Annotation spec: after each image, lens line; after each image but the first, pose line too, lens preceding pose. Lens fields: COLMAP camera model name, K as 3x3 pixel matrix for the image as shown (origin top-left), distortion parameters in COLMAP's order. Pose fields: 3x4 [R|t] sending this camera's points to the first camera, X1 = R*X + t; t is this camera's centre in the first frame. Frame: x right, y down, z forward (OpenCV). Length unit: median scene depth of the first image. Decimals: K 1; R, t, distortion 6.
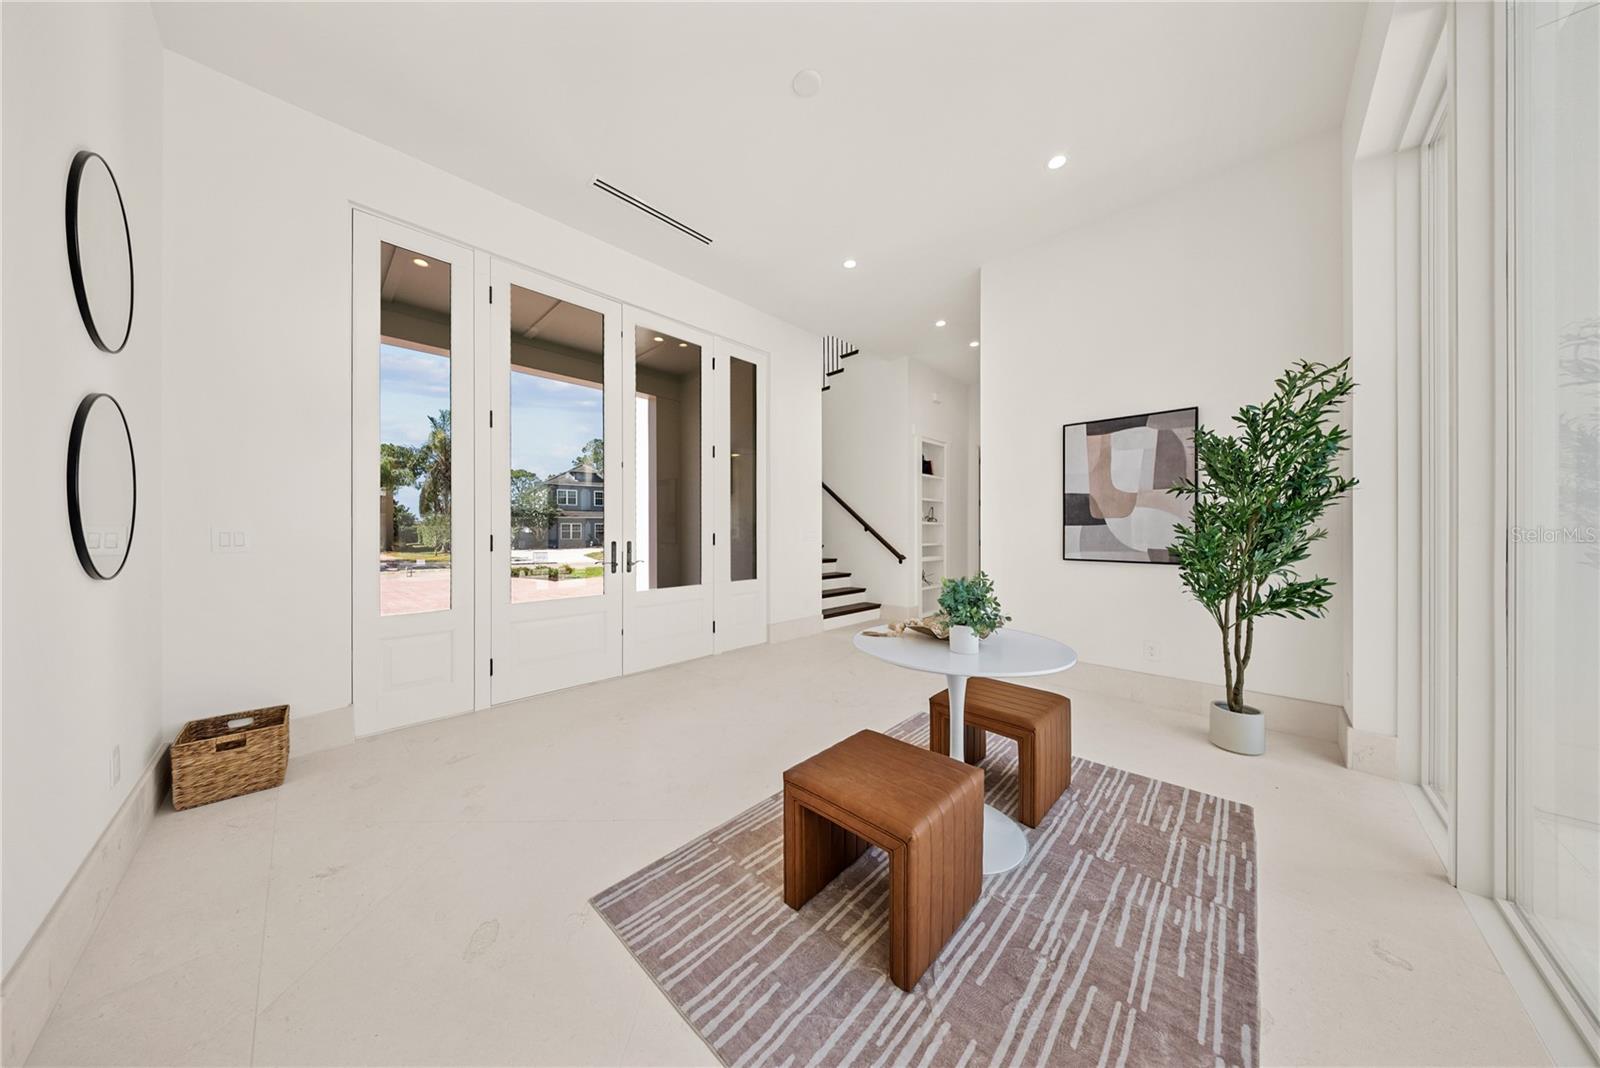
lens RADIAL K [[480.5, 0, 787.1], [0, 480.5, 531.0], [0, 0, 1]] dist [0.002173, -0.000123]
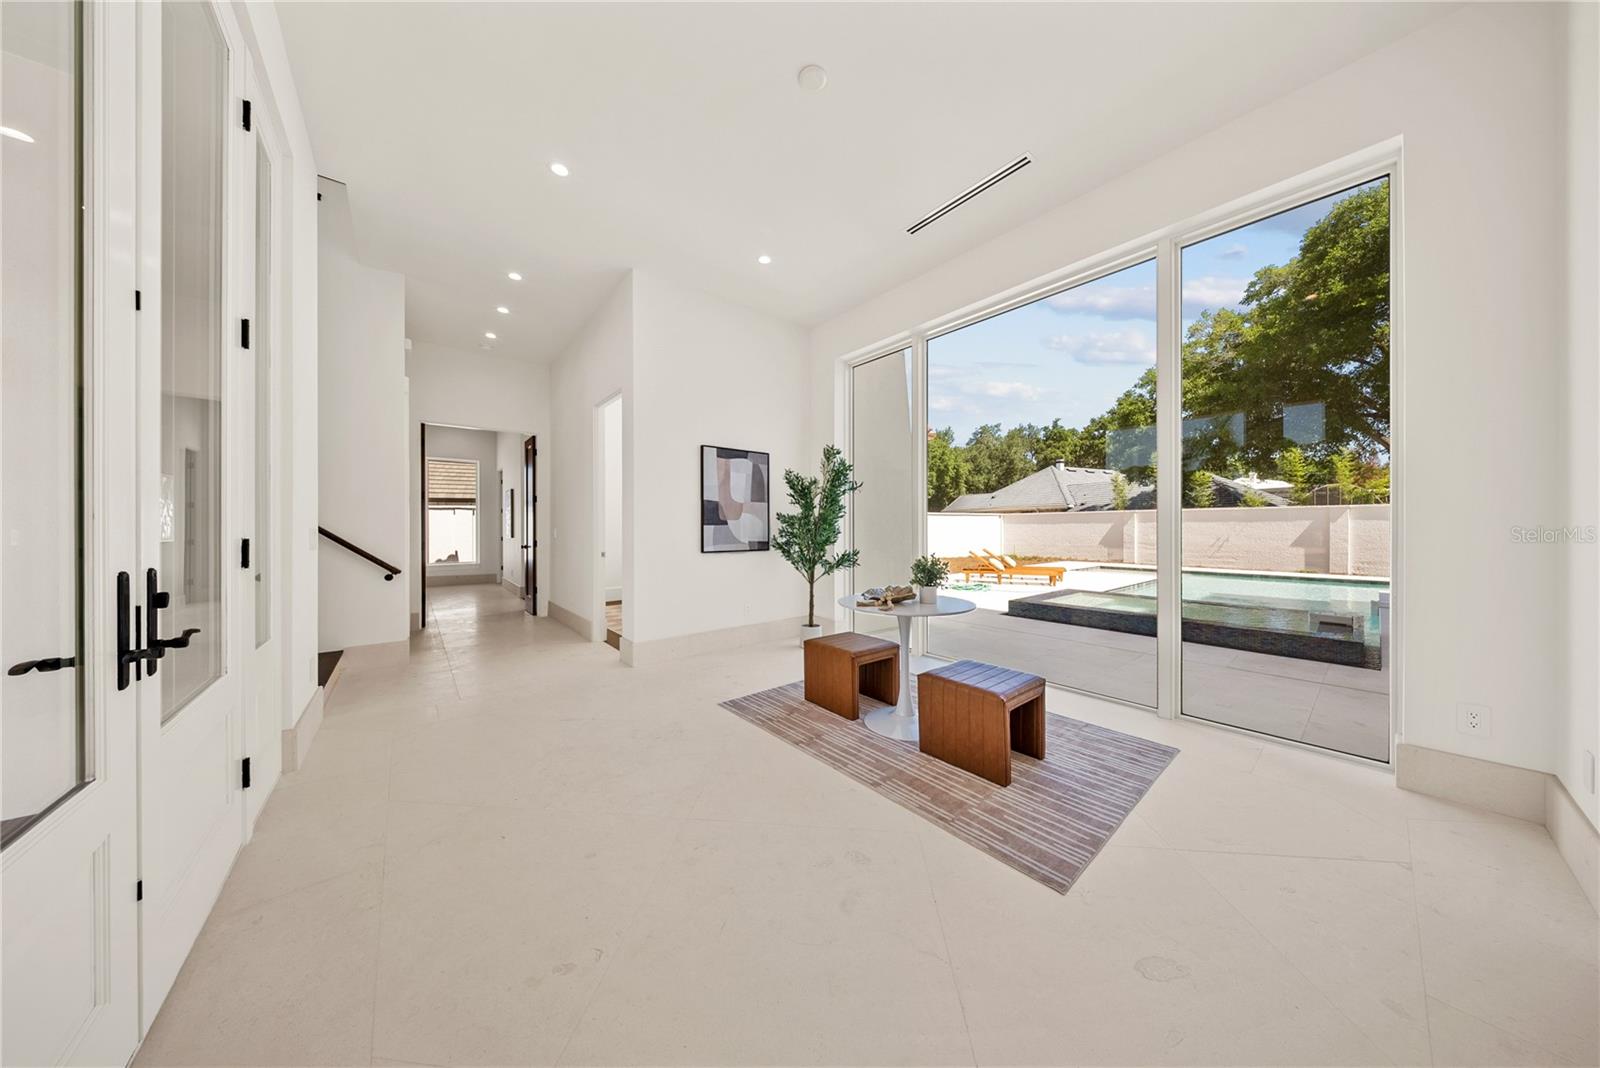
lens RADIAL K [[480.5, 0, 799.2], [0, 480.5, 528.4], [0, 0, 1]] dist [0.002173, -0.000123]
pose [[0.095444, 0.003145, 0.995430, -0.698982], [0.007793, 0.999962, -0.003906, 0.003879], [-0.995404, 0.008131, 0.095415, 0.691755]]
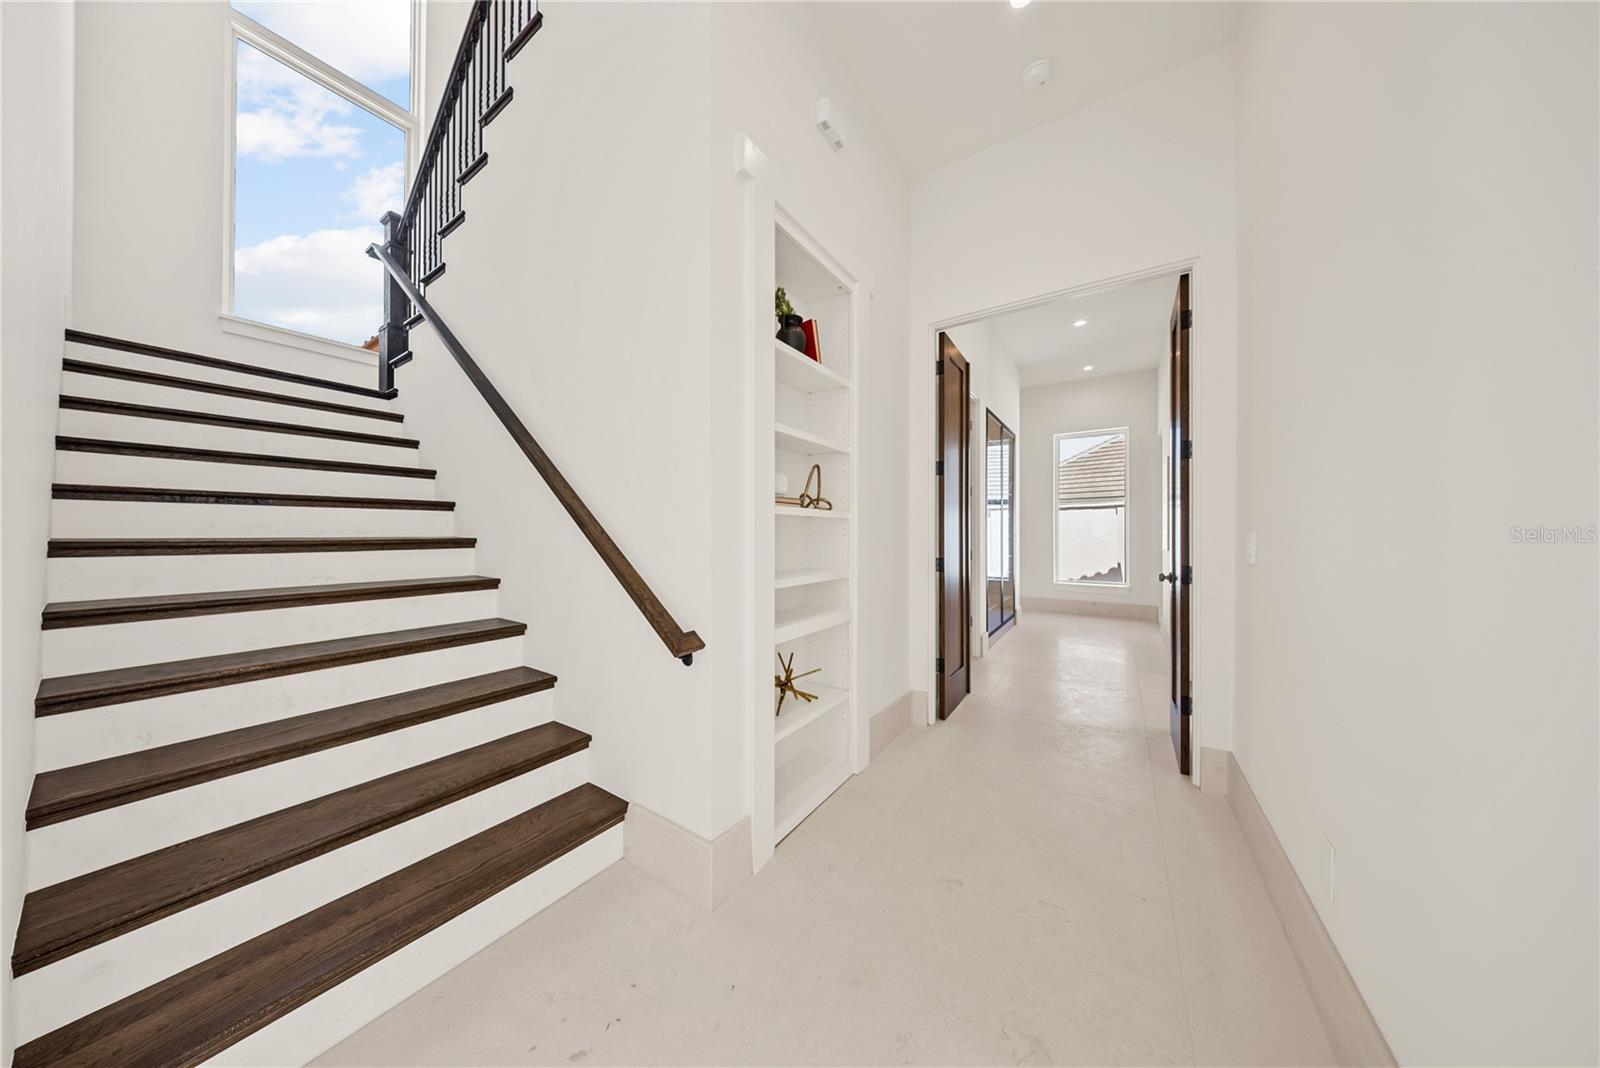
lens RADIAL K [[480.5, 0, 801.0], [0, 480.5, 518.6], [0, 0, 1]] dist [0.002173, -0.000123]
pose [[0.985457, 0.007869, 0.169743, 0.471993], [-0.006762, 0.999952, -0.007100, -0.020349], [-0.169791, 0.005849, 0.985463, 1.353371]]
